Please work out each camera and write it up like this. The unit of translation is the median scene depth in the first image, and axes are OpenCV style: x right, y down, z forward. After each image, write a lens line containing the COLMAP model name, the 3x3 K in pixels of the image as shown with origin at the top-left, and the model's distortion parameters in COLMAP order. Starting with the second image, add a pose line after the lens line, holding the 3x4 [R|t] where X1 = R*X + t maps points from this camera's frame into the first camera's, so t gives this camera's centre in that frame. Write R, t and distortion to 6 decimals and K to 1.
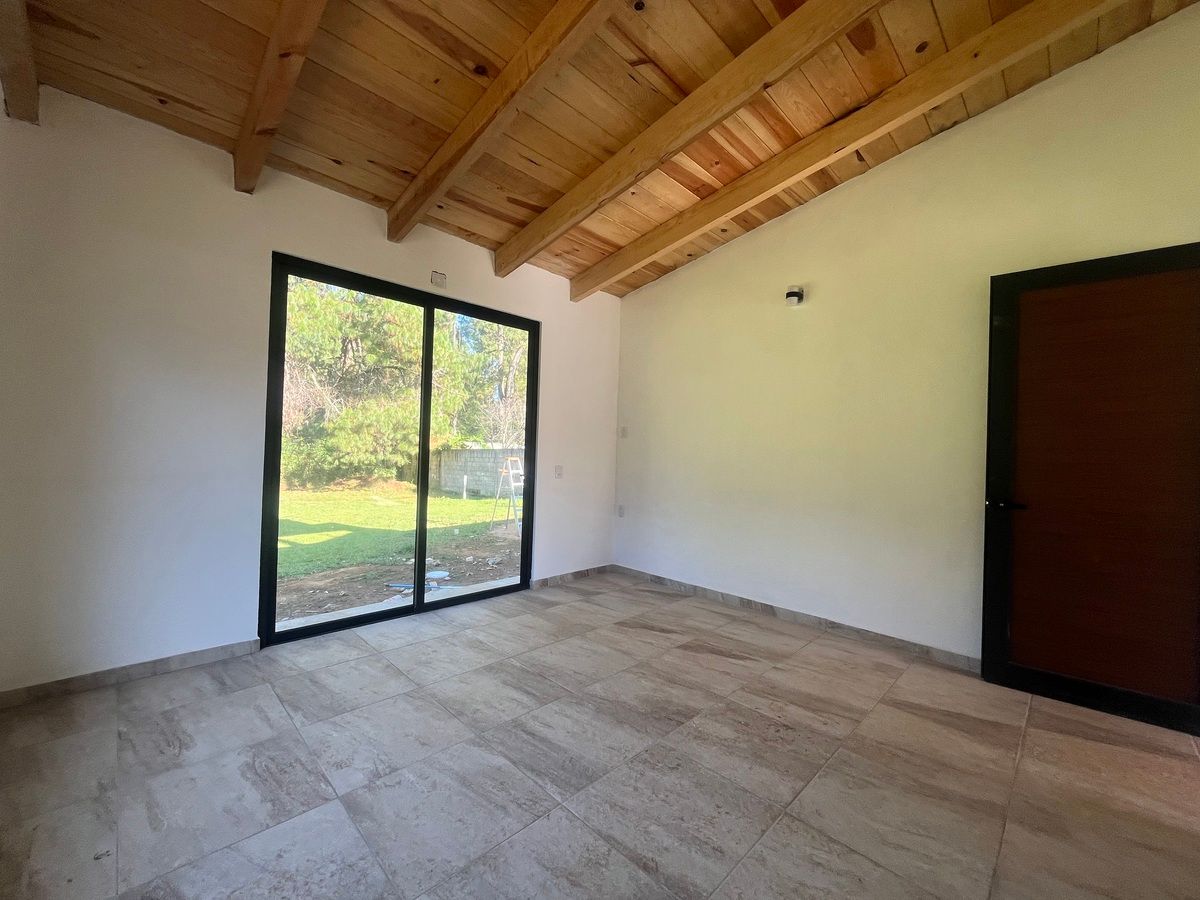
lens RADIAL K [[482.7, 0, 591.9], [0, 482.7, 450.3], [0, 0, 1]] dist [-0.002216, -0.000735]
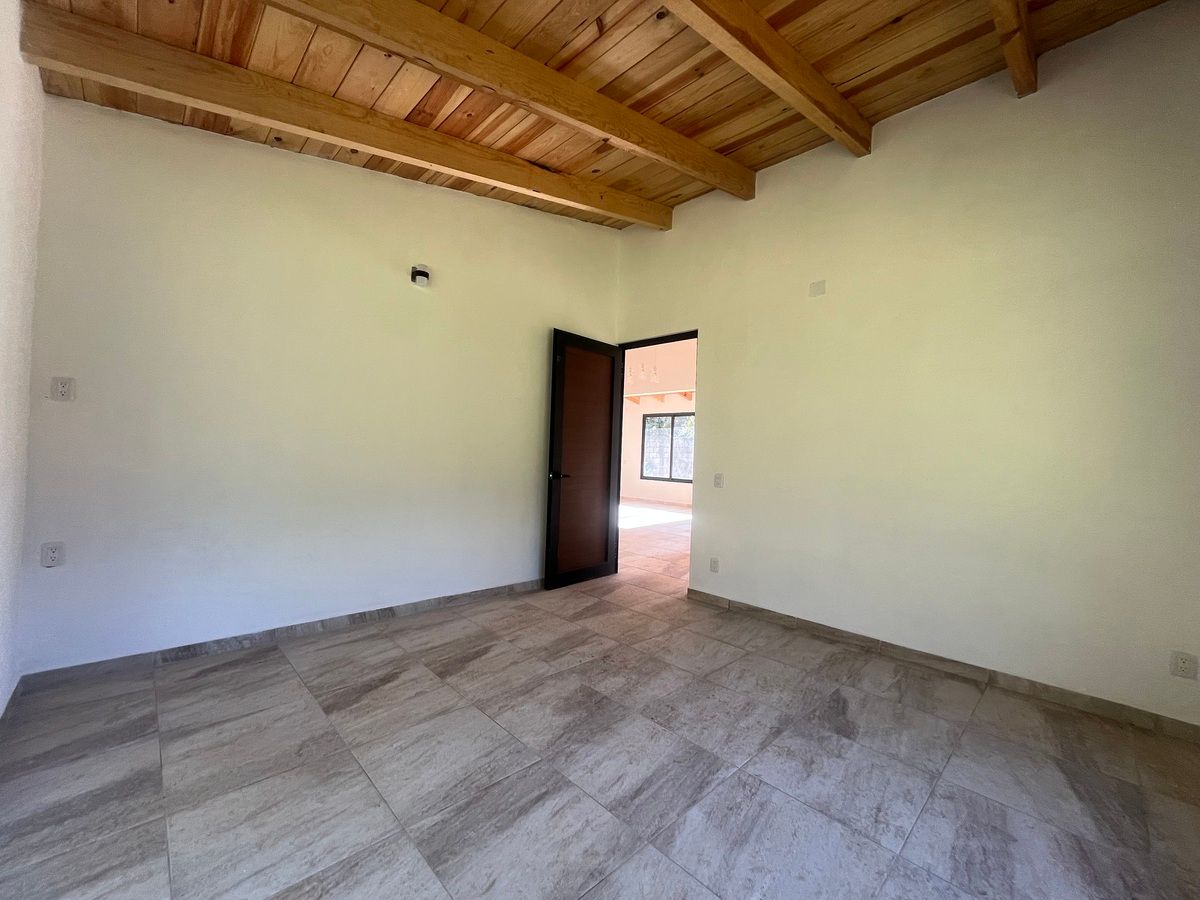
lens RADIAL K [[482.7, 0, 607.6], [0, 482.7, 450.4], [0, 0, 1]] dist [-0.002216, -0.000735]
pose [[0.005985, -0.023678, 0.999702, -0.678271], [-0.036844, 0.999036, 0.023883, -0.013435], [-0.999303, -0.036976, 0.005106, 0.768761]]
